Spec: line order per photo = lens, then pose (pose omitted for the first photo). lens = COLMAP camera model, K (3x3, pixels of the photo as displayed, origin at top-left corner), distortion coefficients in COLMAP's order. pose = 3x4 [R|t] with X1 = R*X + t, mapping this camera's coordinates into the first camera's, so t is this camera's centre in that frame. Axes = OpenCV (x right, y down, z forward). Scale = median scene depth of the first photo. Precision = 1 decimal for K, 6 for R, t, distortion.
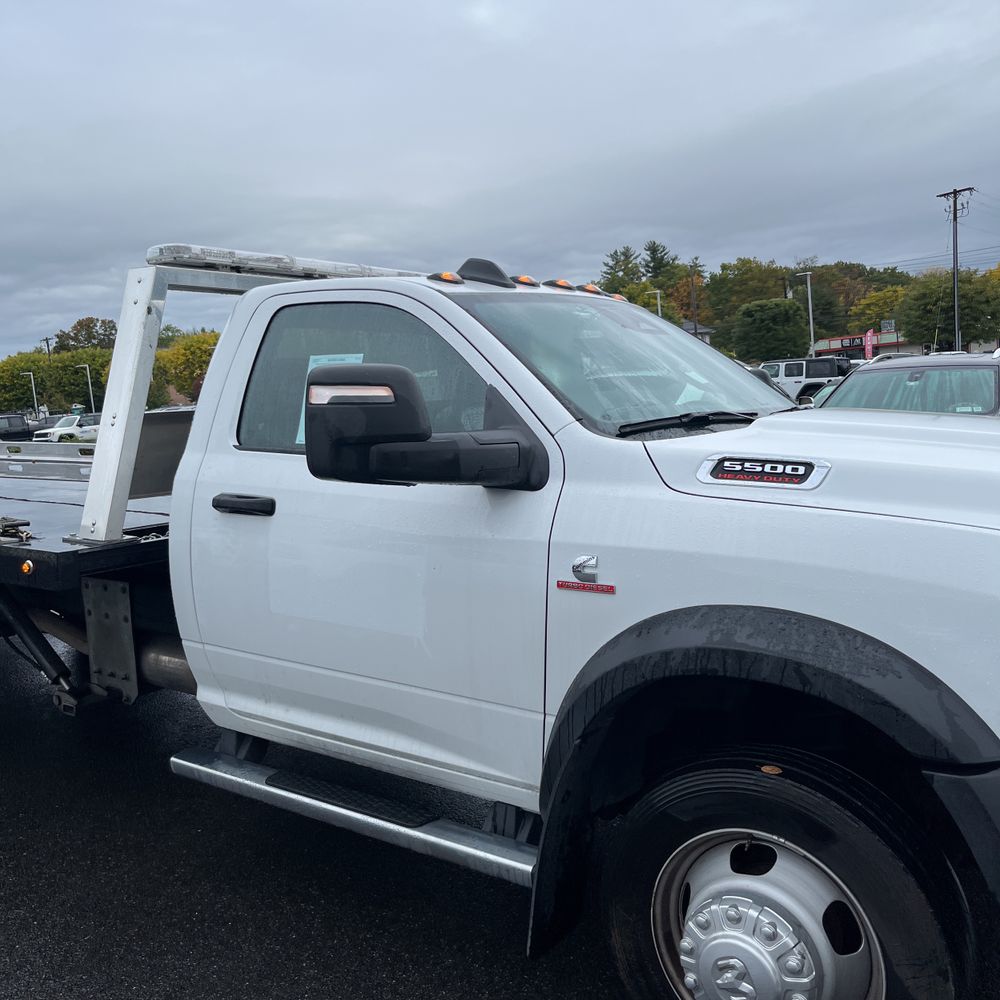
lens RADIAL K [[1023.7, 0, 502.1], [0, 1023.7, 489.8], [0, 0, 1]] dist [0.018360, 0.000000]
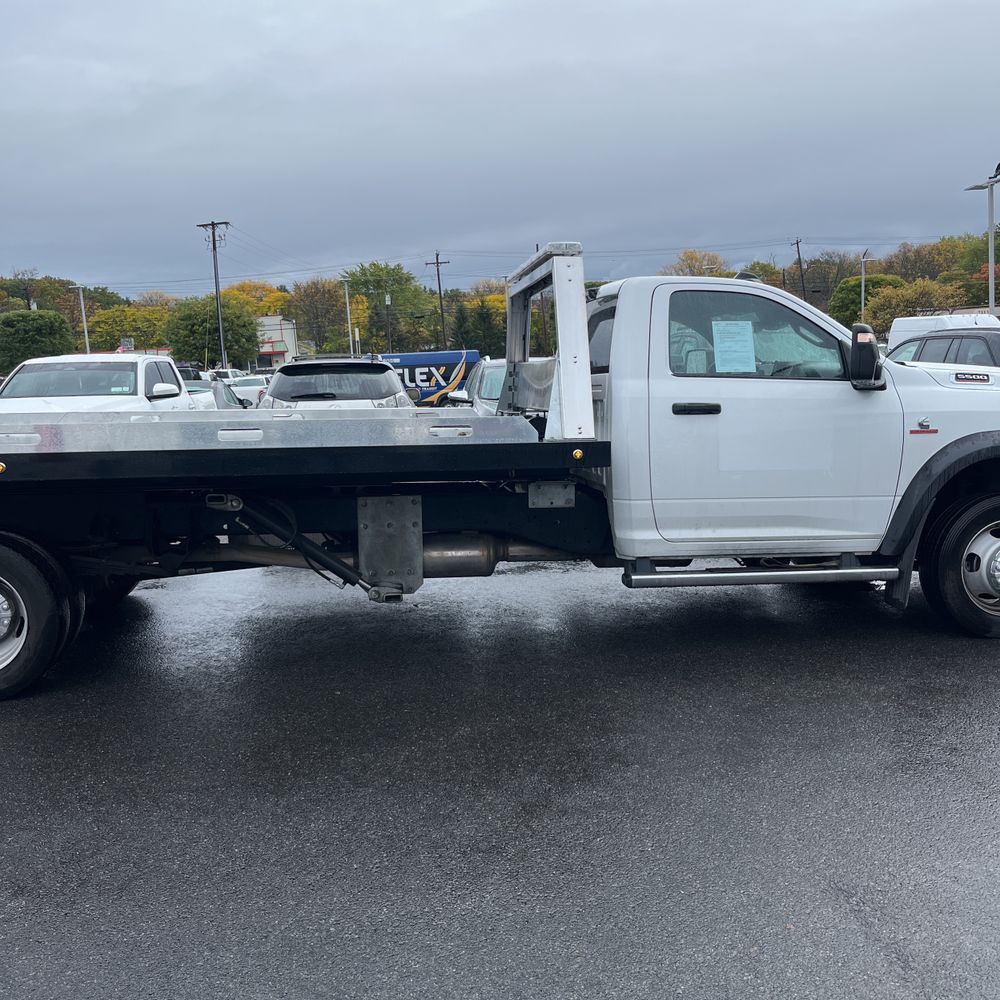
lens RADIAL K [[1023.7, 0, 496.1], [0, 1023.7, 499.2], [0, 0, 1]] dist [0.018360, 0.000000]
pose [[0.735745, -0.055568, 0.674975, -1.122364], [0.062721, 0.997936, 0.013788, 0.081877], [-0.674348, 0.032191, 0.737712, 0.001040]]
